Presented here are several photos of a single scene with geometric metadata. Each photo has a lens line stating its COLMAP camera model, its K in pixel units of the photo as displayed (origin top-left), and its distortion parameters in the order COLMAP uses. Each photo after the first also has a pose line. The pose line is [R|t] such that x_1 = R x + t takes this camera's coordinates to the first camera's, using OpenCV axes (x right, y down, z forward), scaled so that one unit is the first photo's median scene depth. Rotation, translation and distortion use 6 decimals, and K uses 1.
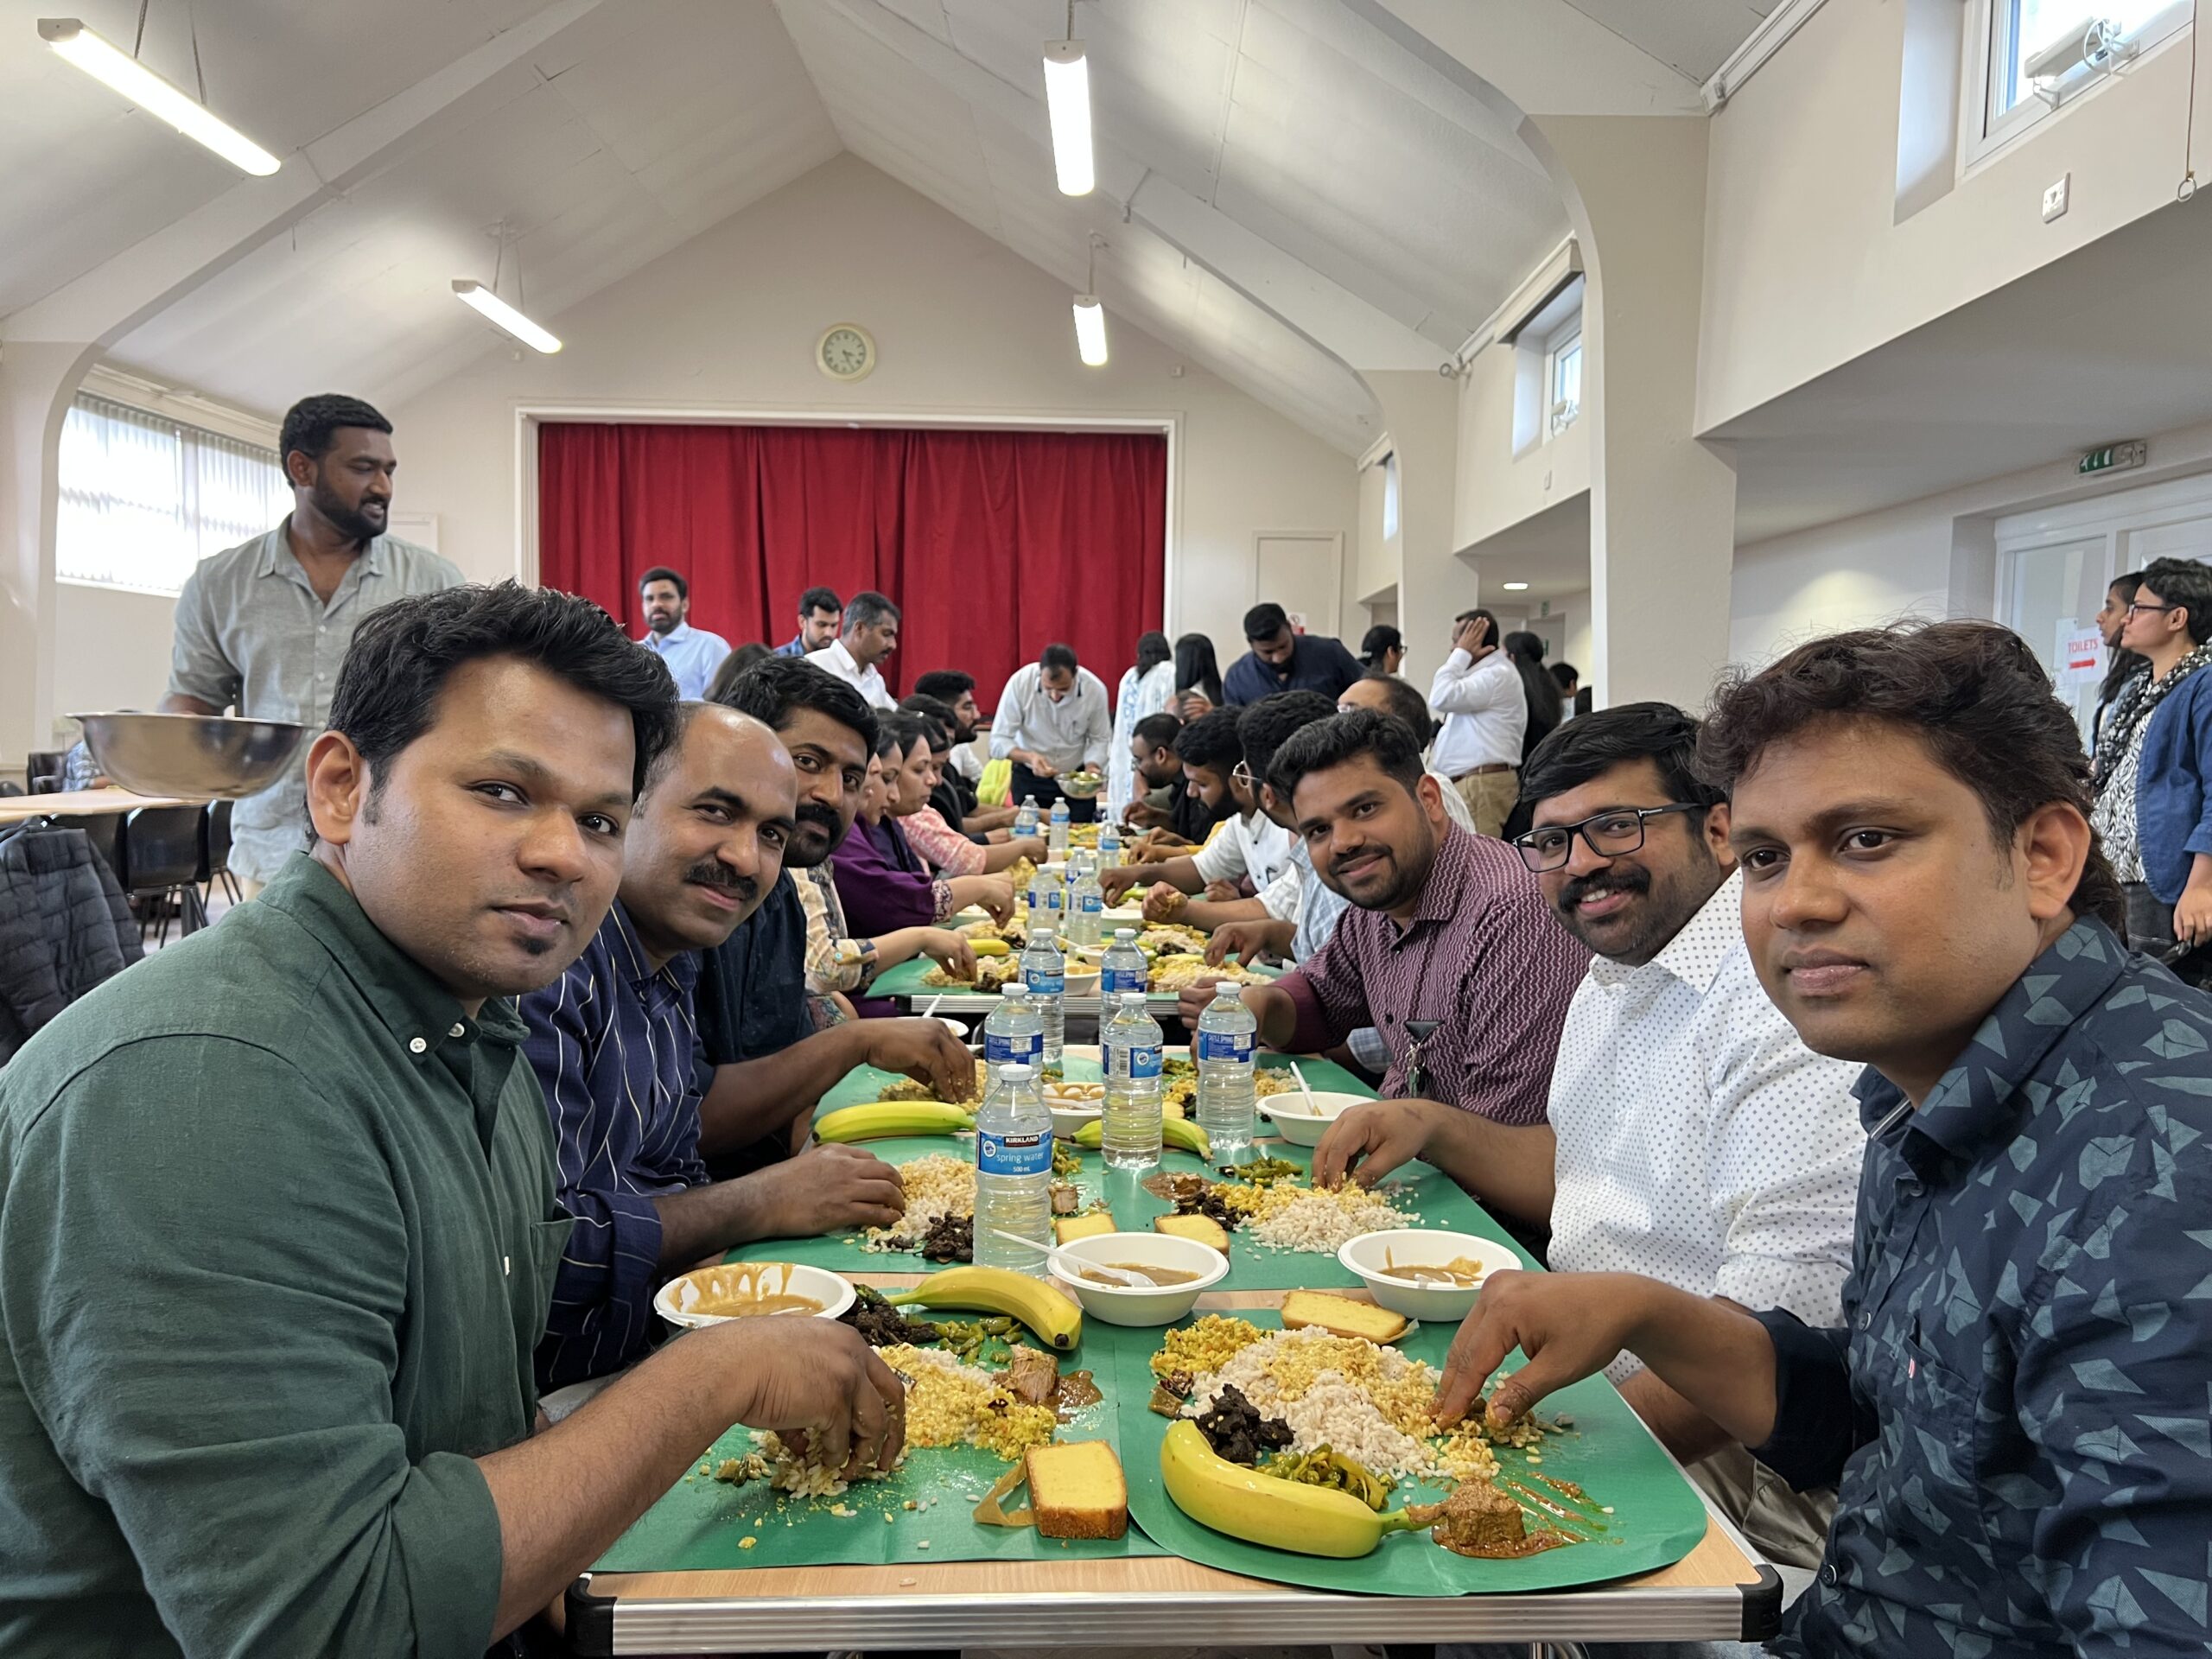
lens RADIAL K [[1663.6, 0, 1106.0], [0, 1663.6, 829.5], [0, 0, 1]] dist [0.002168, -0.003696]
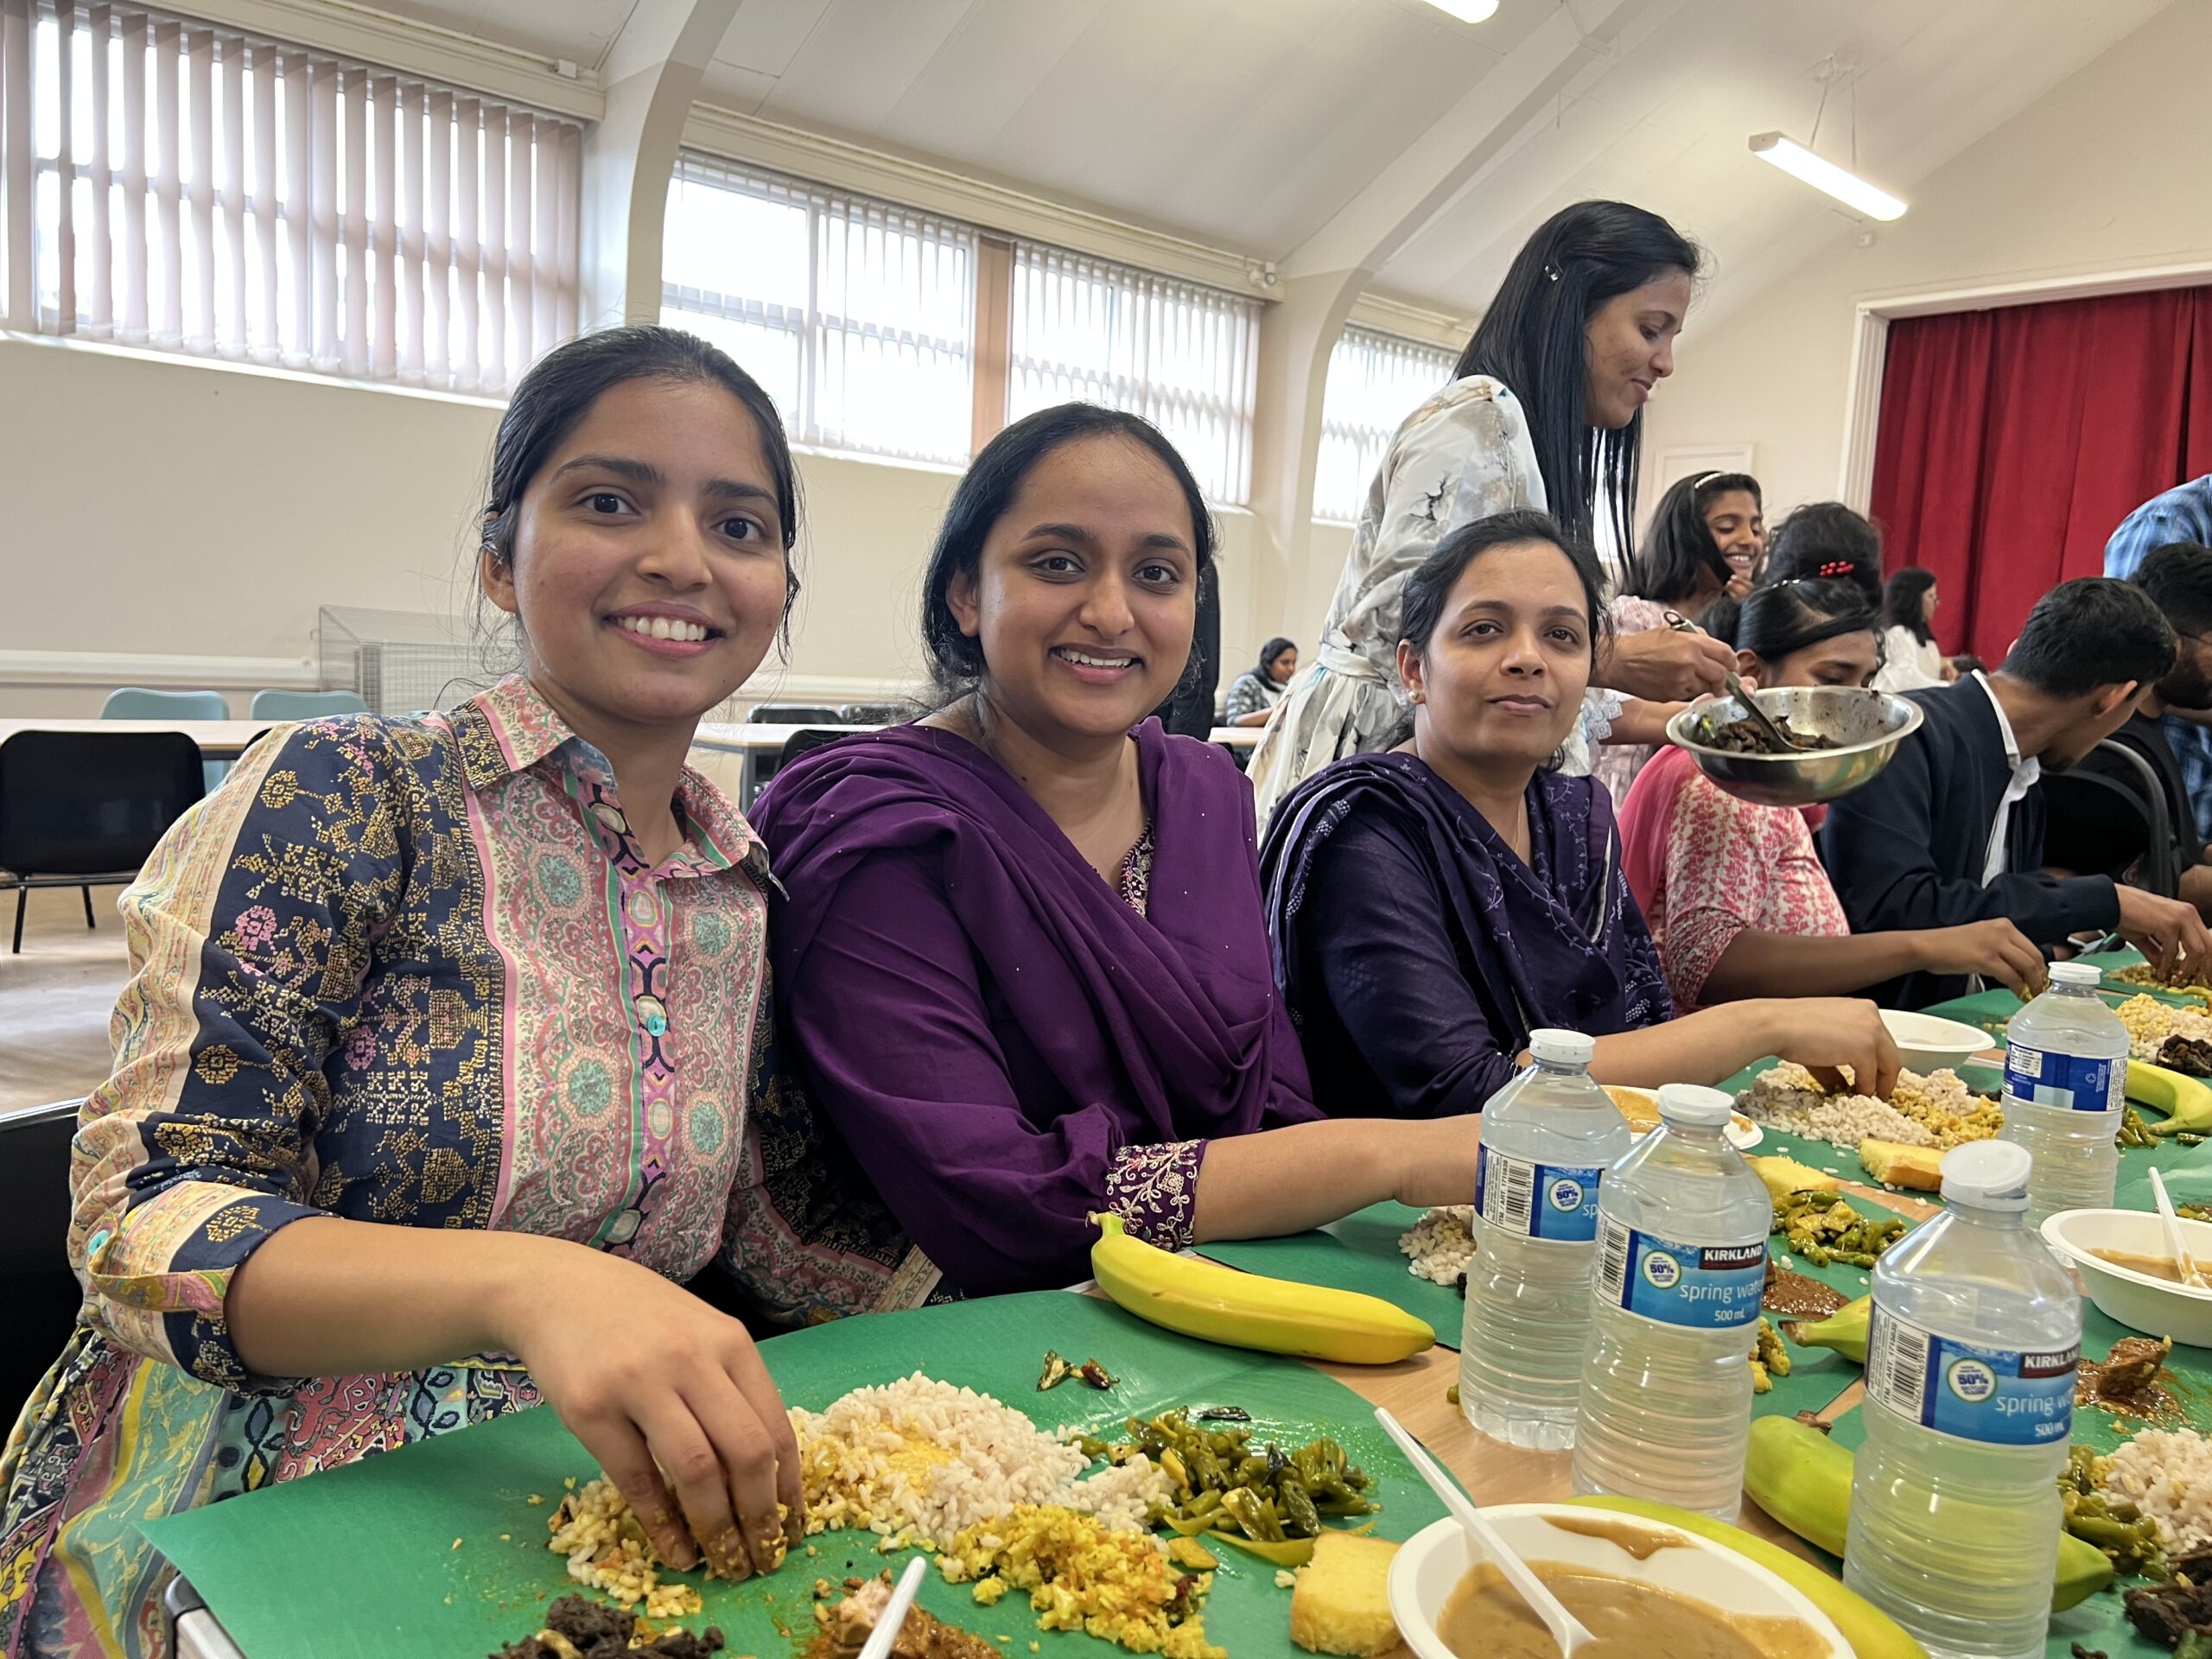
lens RADIAL K [[1663.6, 0, 1106.0], [0, 1663.6, 829.5], [0, 0, 1]] dist [0.002168, -0.003696]
pose [[0.693949, 0.094025, -0.713858, 0.002998], [-0.077601, 0.995429, 0.055676, -0.013137], [0.715830, 0.016760, 0.698074, 0.221906]]
